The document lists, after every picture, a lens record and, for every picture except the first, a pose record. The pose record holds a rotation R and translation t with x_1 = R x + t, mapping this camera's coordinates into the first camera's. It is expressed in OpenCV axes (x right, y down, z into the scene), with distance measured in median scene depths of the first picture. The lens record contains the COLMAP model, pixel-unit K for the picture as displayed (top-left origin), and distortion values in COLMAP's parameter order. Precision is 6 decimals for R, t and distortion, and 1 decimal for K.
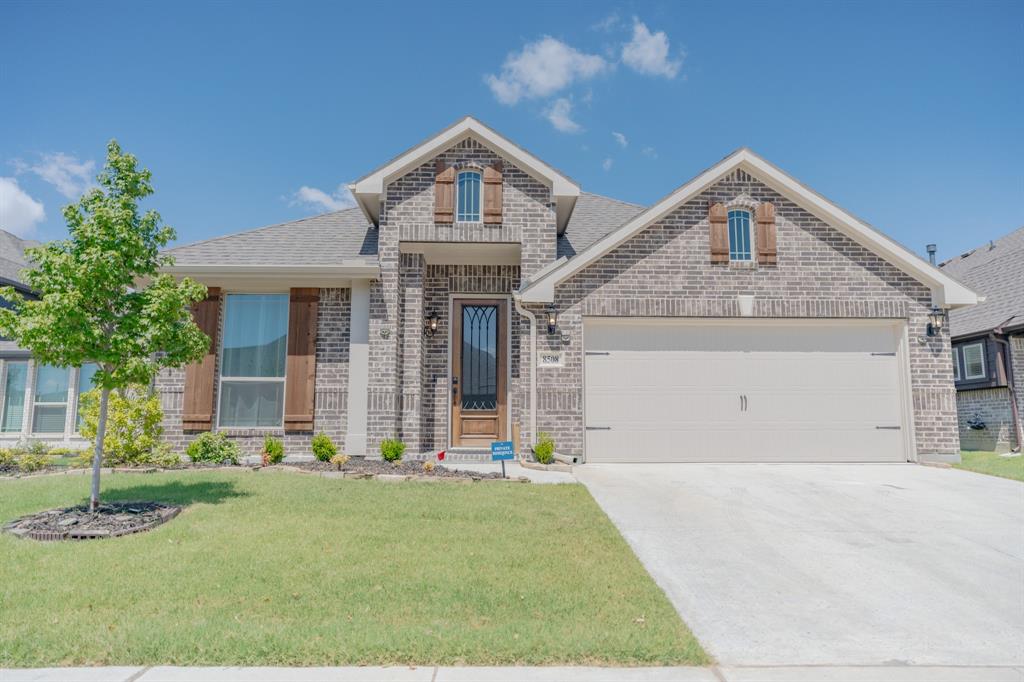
lens RADIAL K [[696.3, 0, 511.9], [0, 696.3, 313.3], [0, 0, 1]] dist [0.003909, -0.000112]
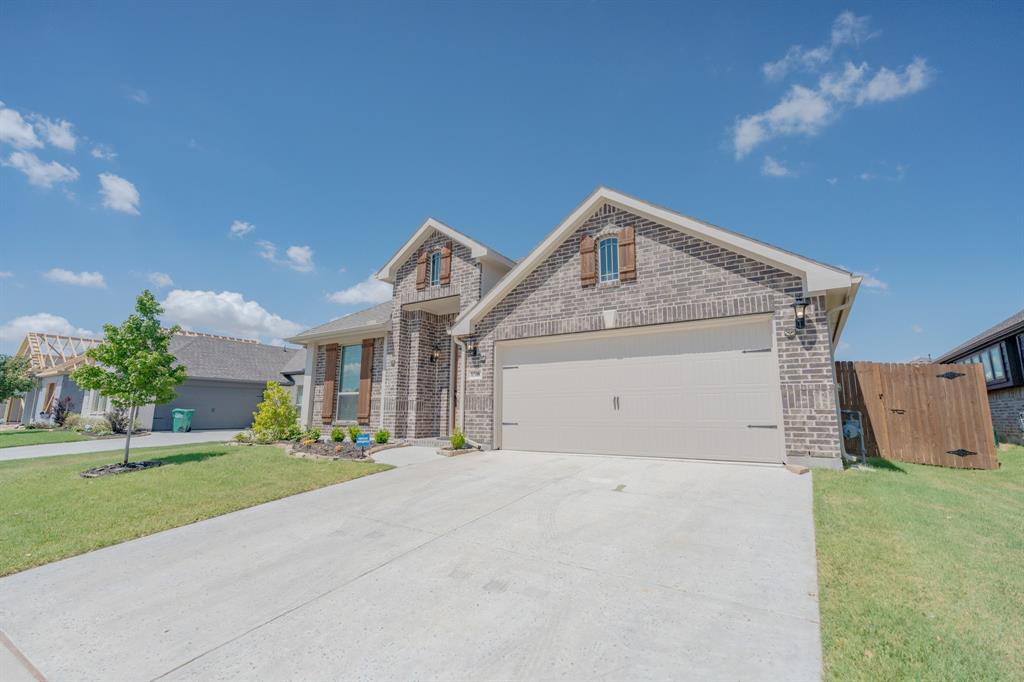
lens RADIAL K [[460.4, 0, 510.6], [0, 460.4, 326.1], [0, 0, 1]] dist [-0.000327, 0.000035]
pose [[0.812768, -0.109239, -0.572255, 0.637324], [0.091641, 0.994007, -0.059591, 0.031245], [0.575335, -0.004008, 0.817908, 0.276046]]
